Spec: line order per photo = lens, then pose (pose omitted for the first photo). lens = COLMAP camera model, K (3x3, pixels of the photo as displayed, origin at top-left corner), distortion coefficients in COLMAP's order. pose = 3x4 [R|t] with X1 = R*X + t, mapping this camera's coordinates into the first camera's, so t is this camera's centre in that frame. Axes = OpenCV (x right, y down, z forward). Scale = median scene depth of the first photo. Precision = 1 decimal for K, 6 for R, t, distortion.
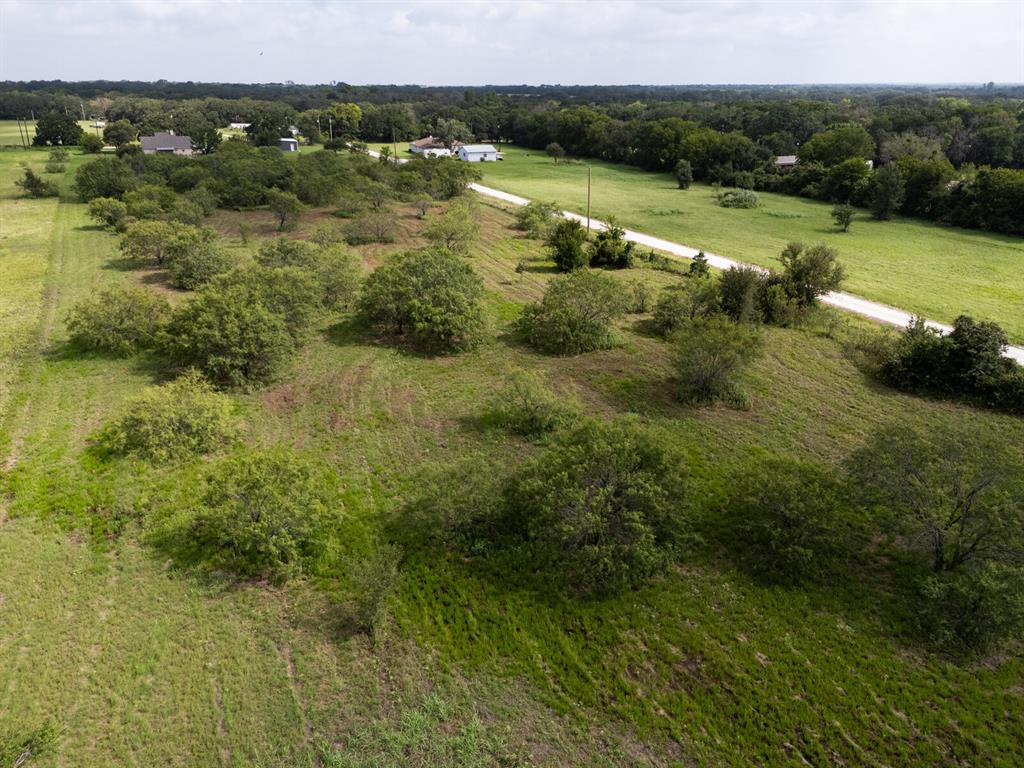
lens RADIAL K [[745.0, 0, 512.0], [0, 745.0, 384.0], [0, 0, 1]] dist [0.043655, -0.044898]
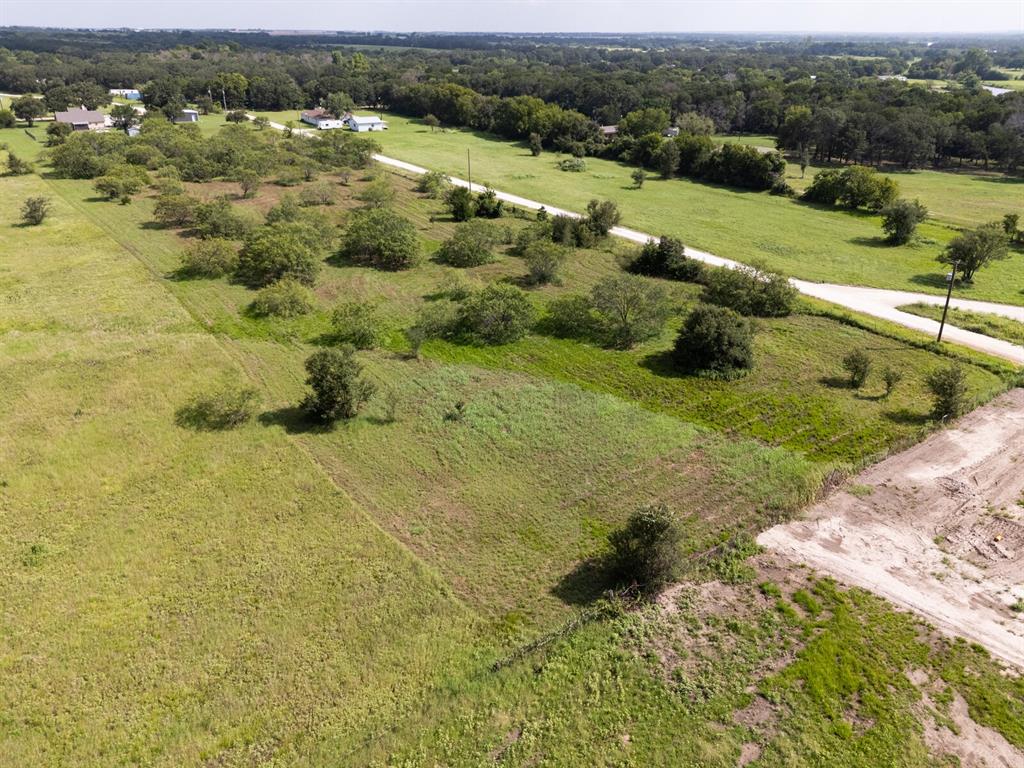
lens RADIAL K [[745.0, 0, 512.0], [0, 745.0, 384.0], [0, 0, 1]] dist [0.043655, -0.044898]
pose [[0.984194, -0.068900, 0.163143, -0.078119], [0.058689, 0.996052, 0.066611, 0.071741], [-0.167089, -0.055983, 0.984351, -0.449685]]
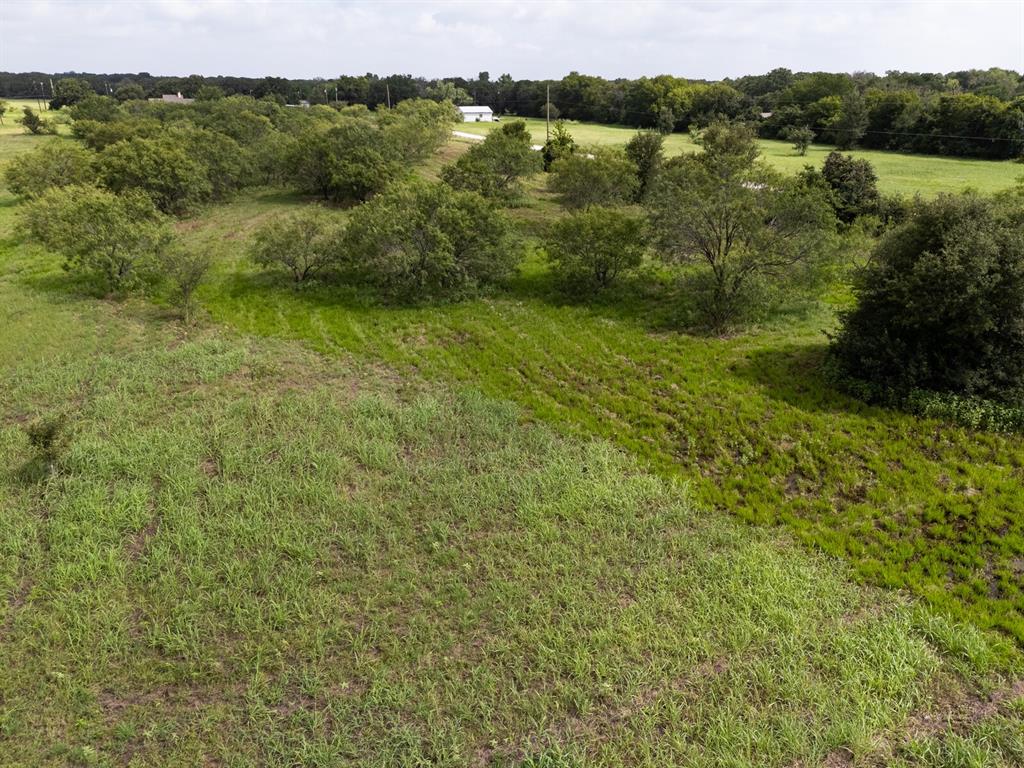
lens RADIAL K [[745.0, 0, 512.0], [0, 745.0, 384.0], [0, 0, 1]] dist [0.043655, -0.044898]
pose [[0.999301, 0.013042, -0.035031, 0.090248], [-0.013056, 0.999915, -0.000183, 0.112924], [0.035026, 0.000640, 0.999386, -0.030228]]
